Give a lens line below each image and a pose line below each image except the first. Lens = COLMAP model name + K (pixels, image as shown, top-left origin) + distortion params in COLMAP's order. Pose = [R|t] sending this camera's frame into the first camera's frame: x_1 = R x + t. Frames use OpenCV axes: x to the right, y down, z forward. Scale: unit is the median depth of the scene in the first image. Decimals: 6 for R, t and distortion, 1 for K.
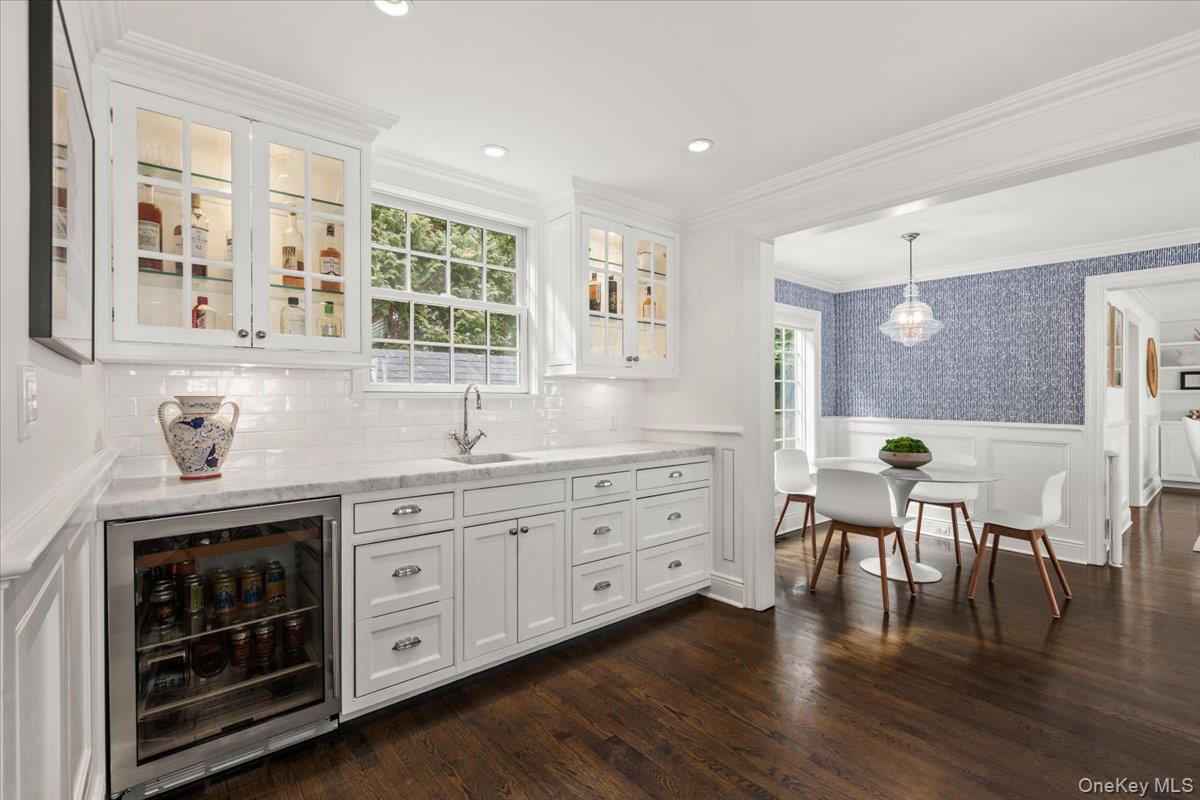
lens RADIAL K [[539.6, 0, 598.8], [0, 539.6, 401.0], [0, 0, 1]] dist [0.001664, -0.000908]
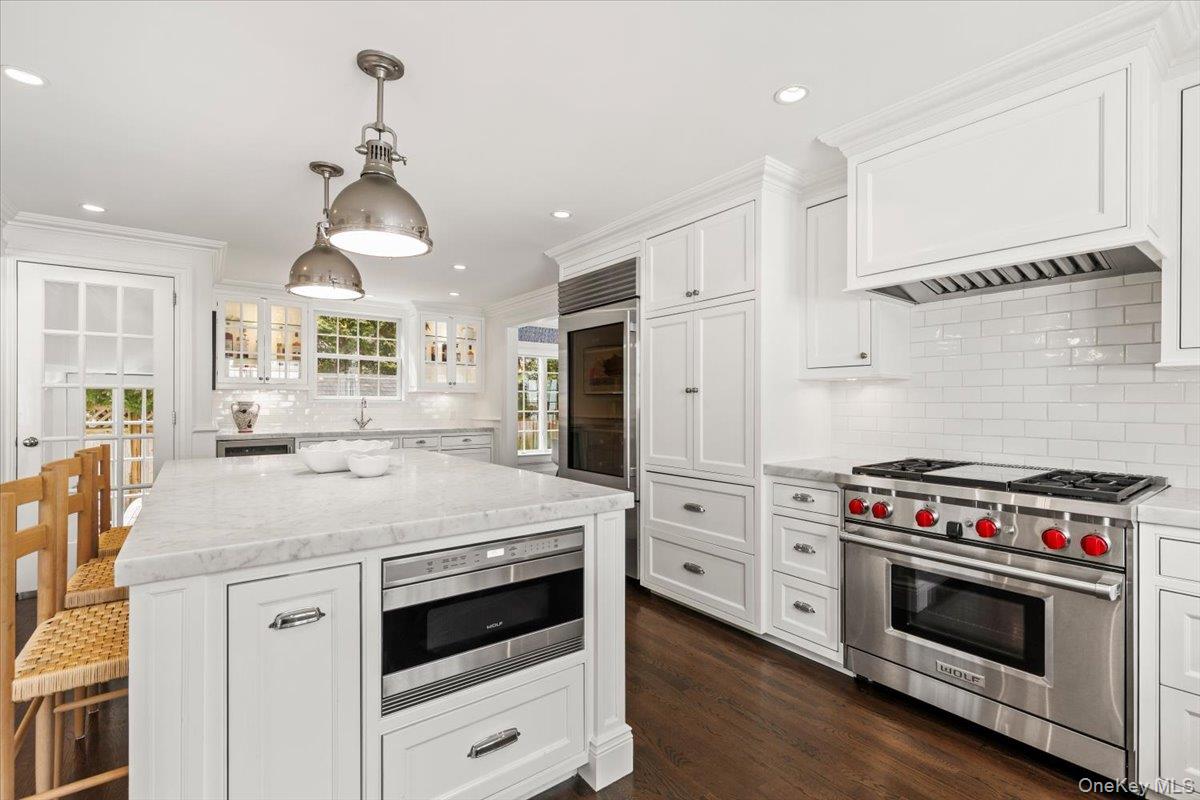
lens RADIAL K [[539.6, 0, 599.0], [0, 539.6, 402.3], [0, 0, 1]] dist [0.001664, -0.000908]
pose [[0.998567, 0.002015, -0.053473, 1.076936], [-0.002541, 0.999949, -0.009766, 0.014800], [0.053451, 0.009888, 0.998522, -1.472364]]
